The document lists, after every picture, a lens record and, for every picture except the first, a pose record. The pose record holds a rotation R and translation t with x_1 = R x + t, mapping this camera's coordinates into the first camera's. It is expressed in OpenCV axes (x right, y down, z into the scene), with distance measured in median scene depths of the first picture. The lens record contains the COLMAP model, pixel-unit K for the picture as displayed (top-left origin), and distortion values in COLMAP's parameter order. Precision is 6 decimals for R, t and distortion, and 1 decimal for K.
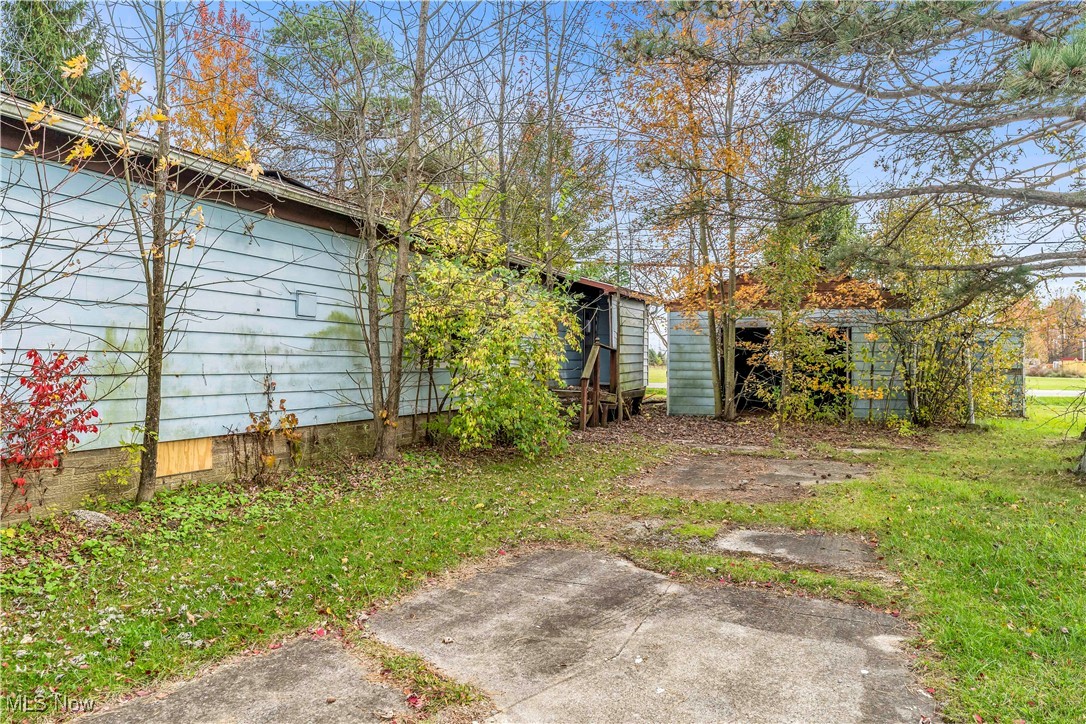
lens RADIAL K [[755.2, 0, 544.5], [0, 755.2, 364.1], [0, 0, 1]] dist [-0.001756, -0.000028]
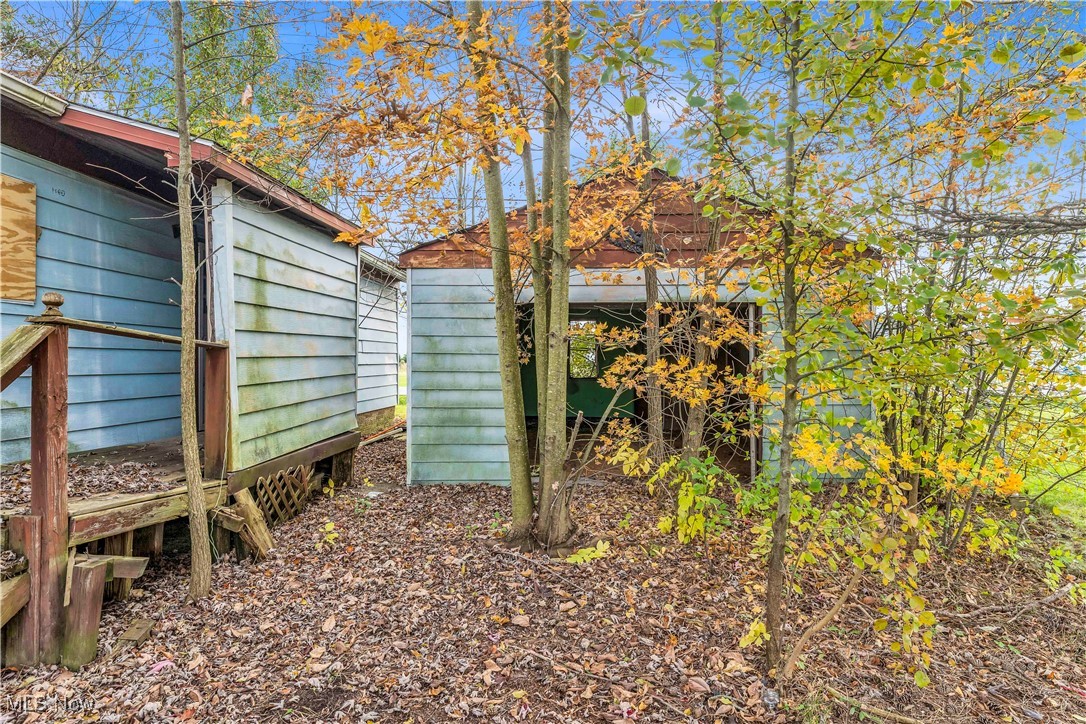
lens RADIAL K [[562.5, 0, 545.0], [0, 562.5, 360.9], [0, 0, 1]] dist [0.000588, 0.000028]
pose [[0.949688, -0.008147, 0.313092, 0.136434], [0.008488, 0.999964, 0.000275, -0.010195], [-0.313083, 0.002396, 0.949723, 0.644365]]
